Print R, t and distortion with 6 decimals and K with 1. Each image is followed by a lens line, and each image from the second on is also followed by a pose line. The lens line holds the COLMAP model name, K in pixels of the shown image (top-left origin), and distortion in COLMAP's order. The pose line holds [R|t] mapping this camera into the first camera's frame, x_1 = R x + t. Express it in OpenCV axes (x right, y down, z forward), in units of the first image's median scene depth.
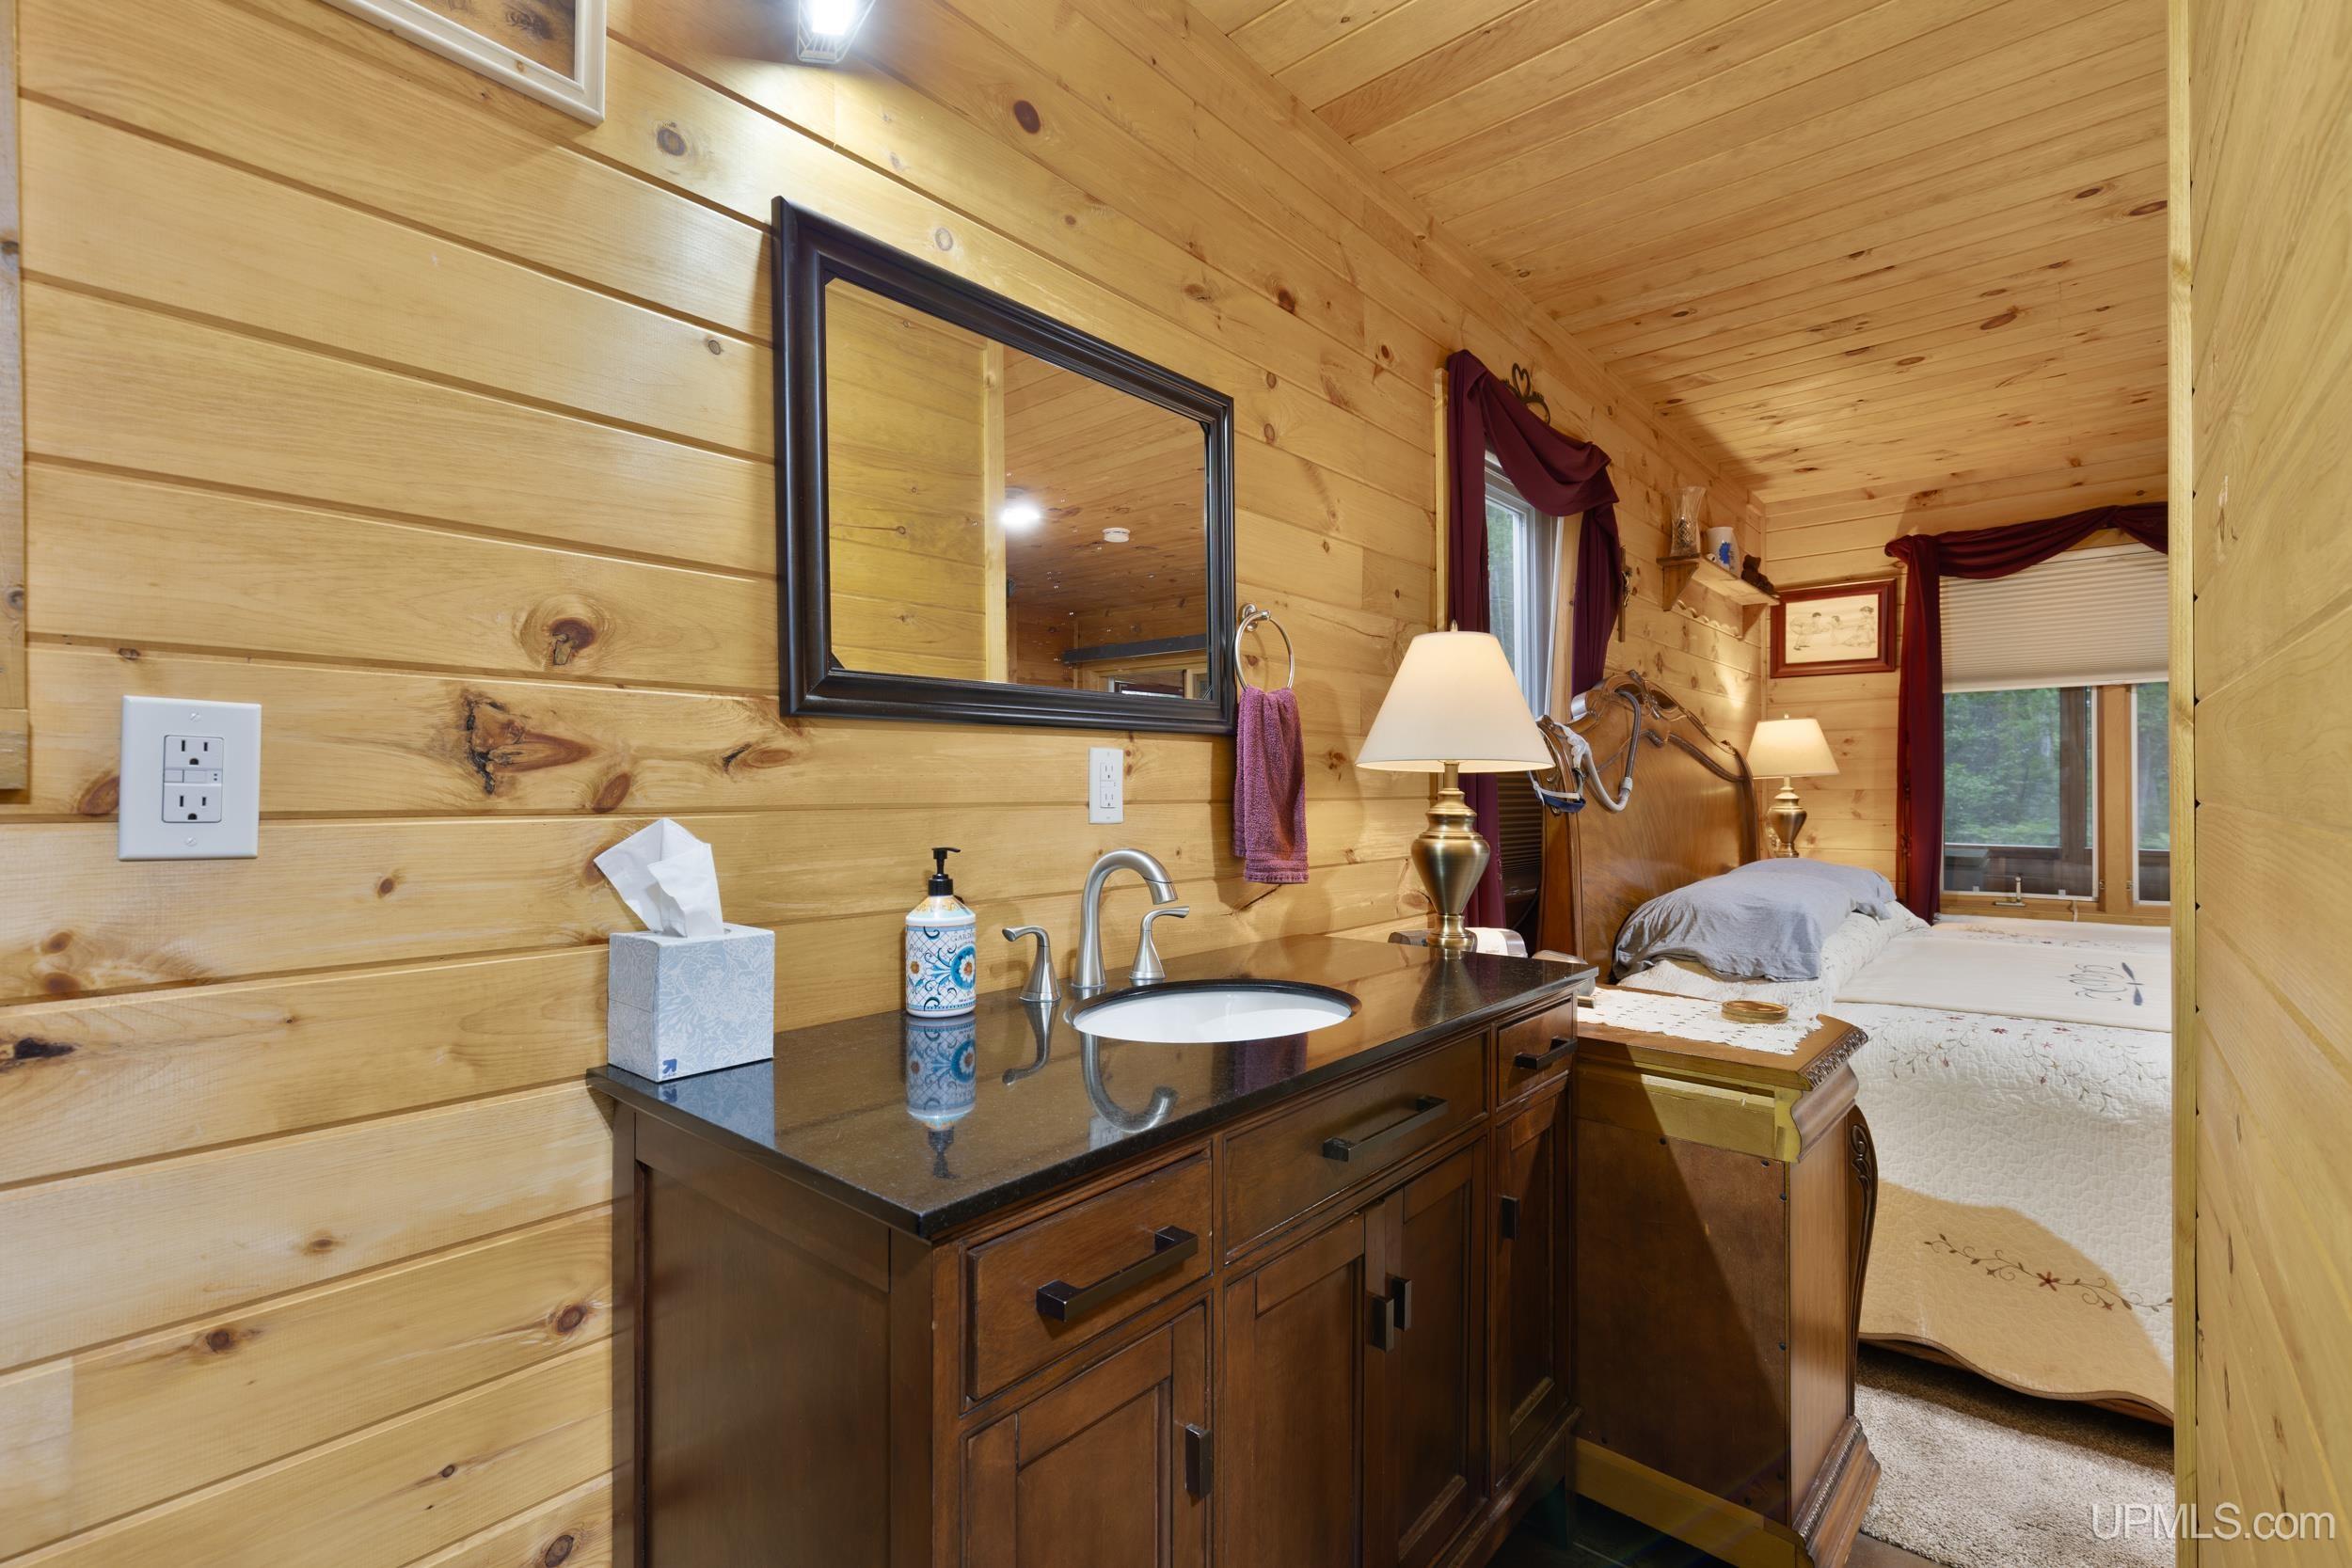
lens RADIAL K [[1048.8, 0, 1176.0], [0, 1048.8, 784.0], [0, 0, 1]] dist [0.000510, -0.000092]
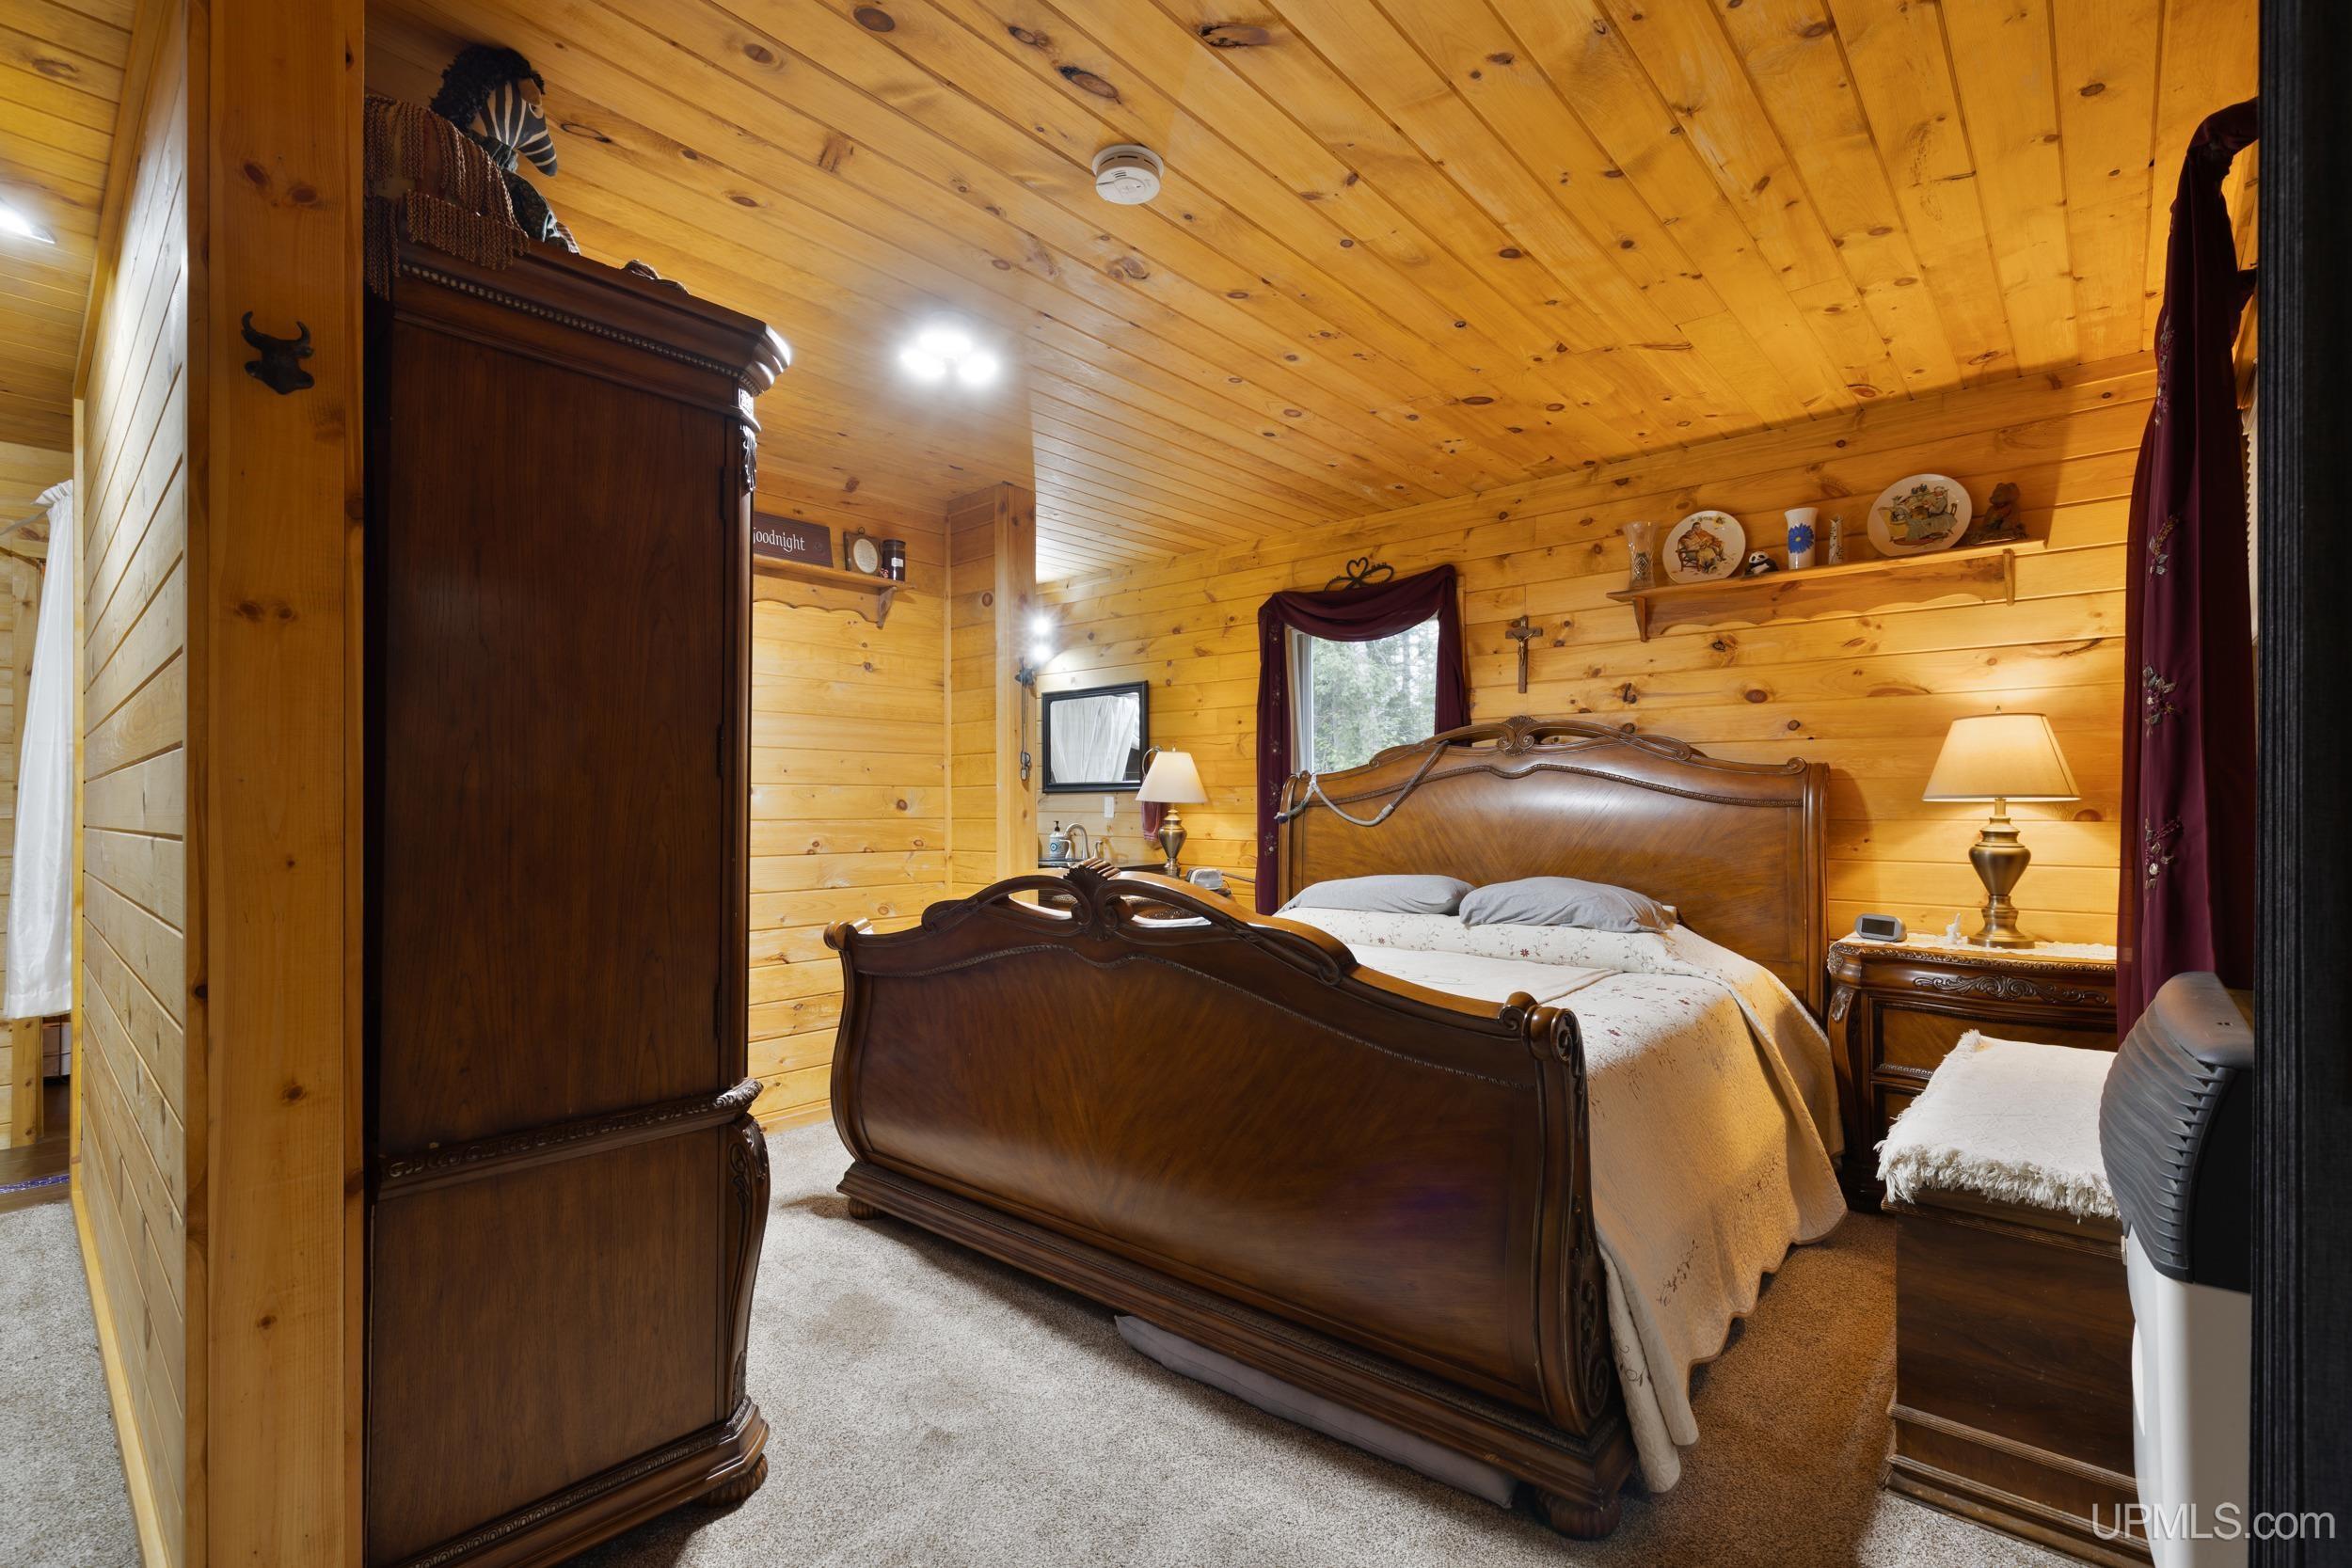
lens RADIAL K [[1048.8, 0, 1176.0], [0, 1048.8, 784.0], [0, 0, 1]] dist [0.000510, -0.000092]
pose [[0.010740, -0.018342, -0.999774, 2.581383], [0.015710, 0.999711, -0.018172, -0.003025], [0.999819, -0.015511, 0.011025, 0.862083]]
